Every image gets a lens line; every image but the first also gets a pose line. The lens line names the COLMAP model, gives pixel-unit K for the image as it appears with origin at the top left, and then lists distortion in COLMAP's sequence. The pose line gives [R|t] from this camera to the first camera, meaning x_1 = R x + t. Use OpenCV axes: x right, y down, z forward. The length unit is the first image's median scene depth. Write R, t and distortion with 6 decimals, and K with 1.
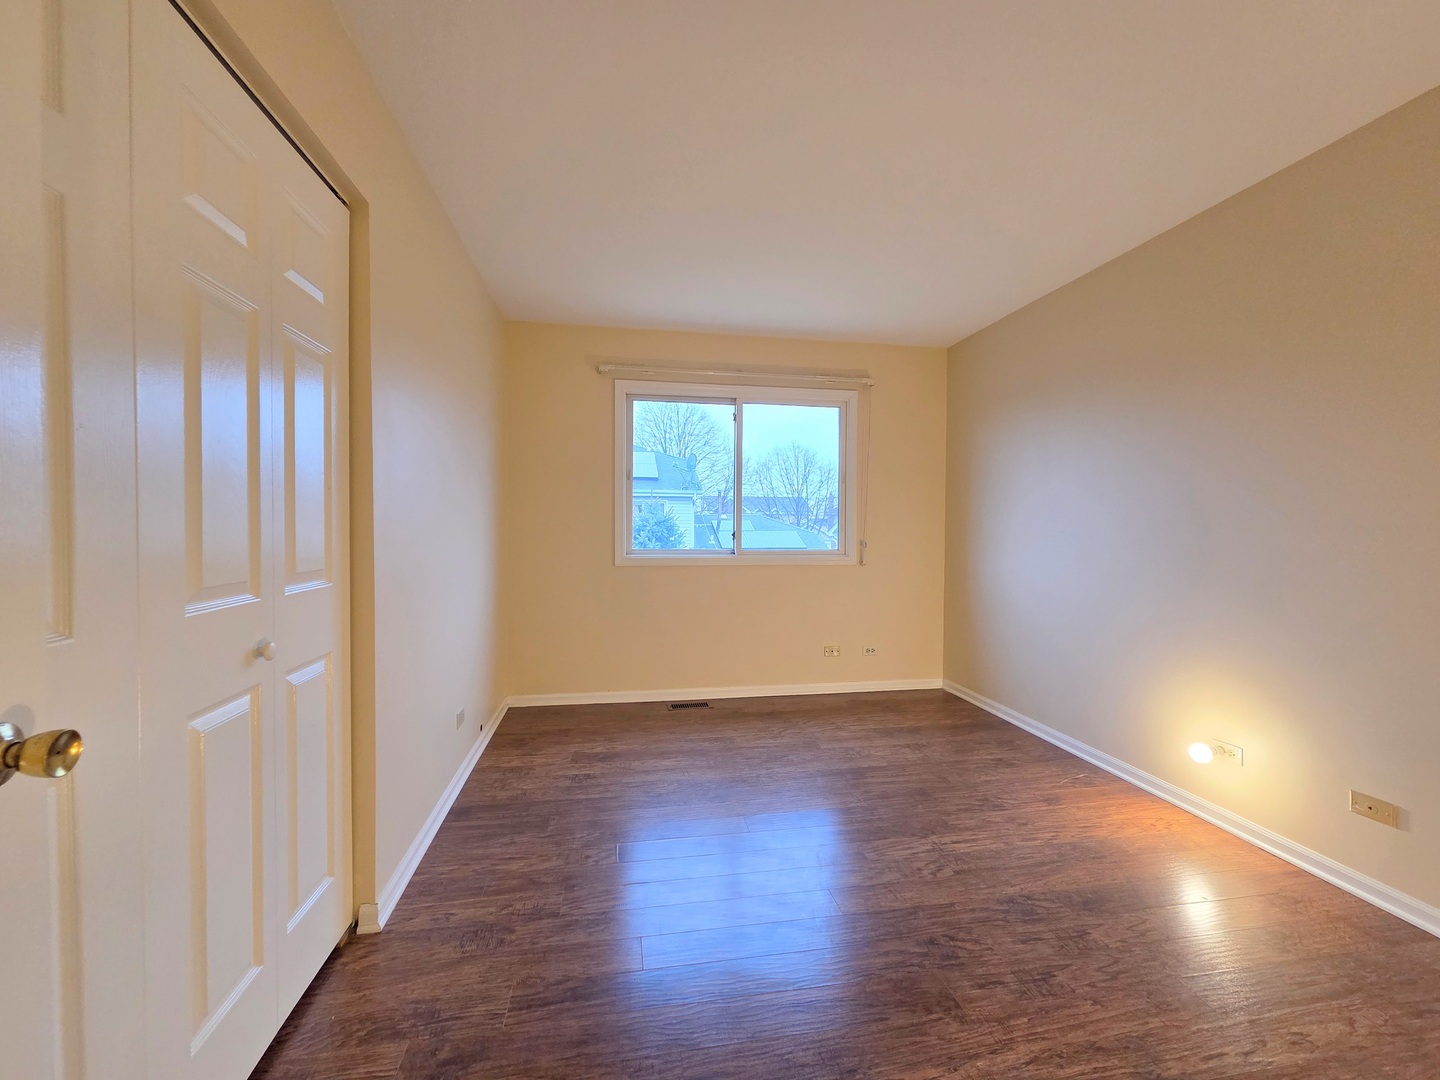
lens RADIAL K [[588.3, 0, 723.5], [0, 588.3, 531.9], [0, 0, 1]] dist [0.004412, -0.000981]
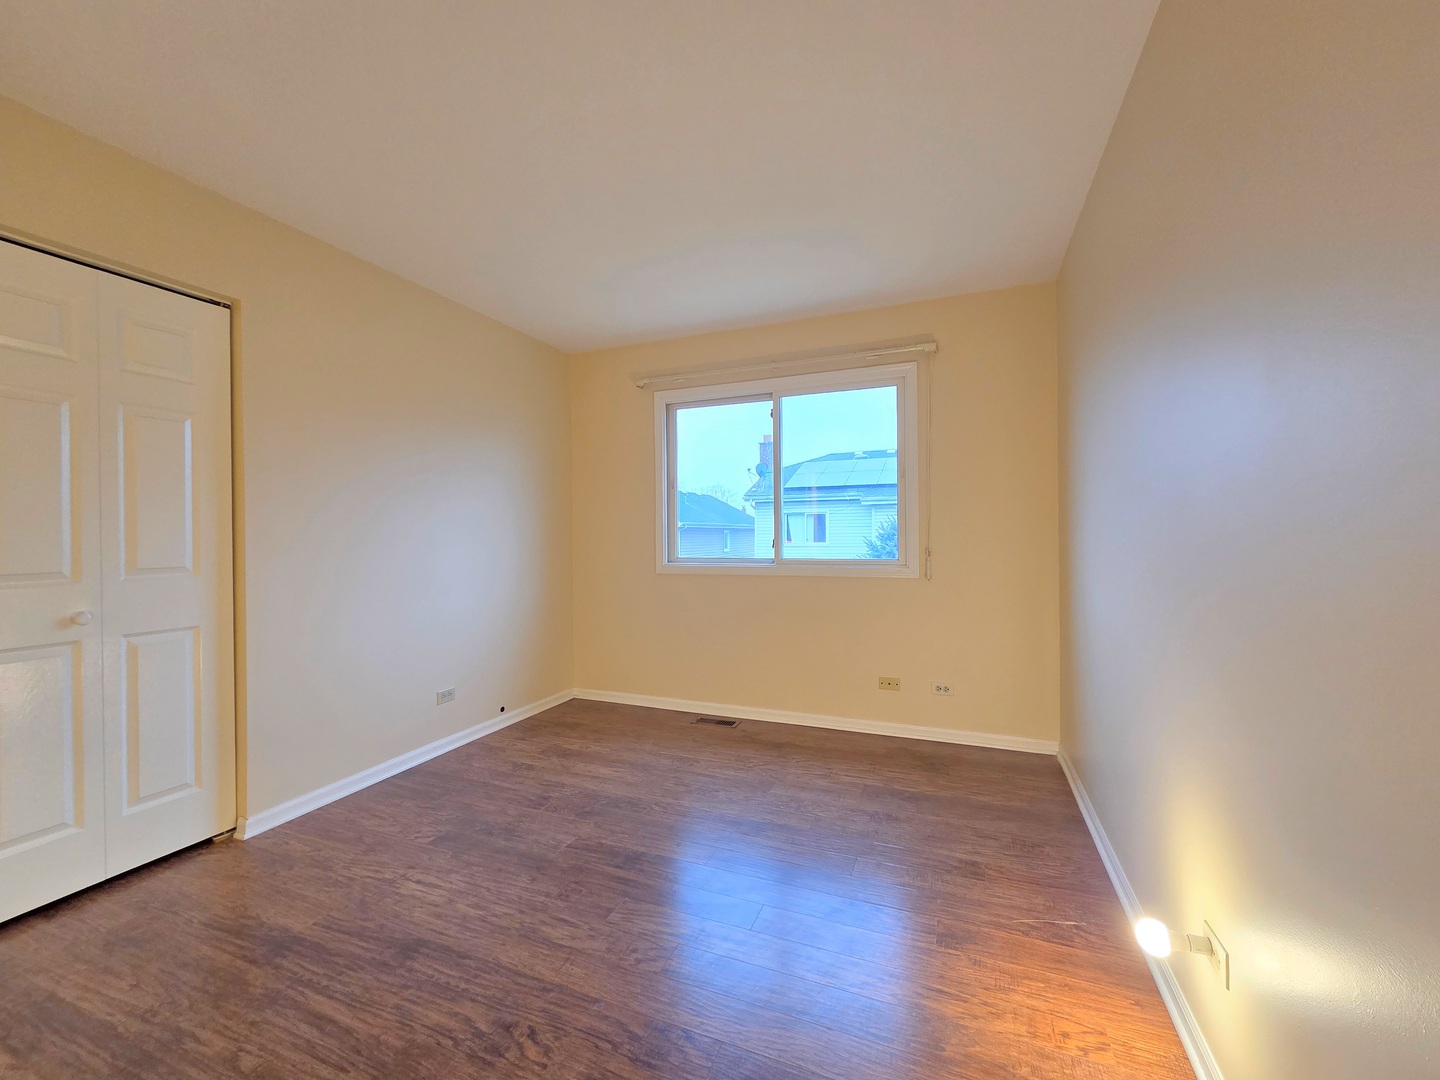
lens RADIAL K [[588.3, 0, 710.2], [0, 588.3, 530.5], [0, 0, 1]] dist [0.004412, -0.000981]
pose [[0.842891, -0.018344, -0.537772, 0.513934], [0.007447, 0.999721, -0.022430, 0.008512], [0.538034, 0.014901, 0.842792, 0.216127]]
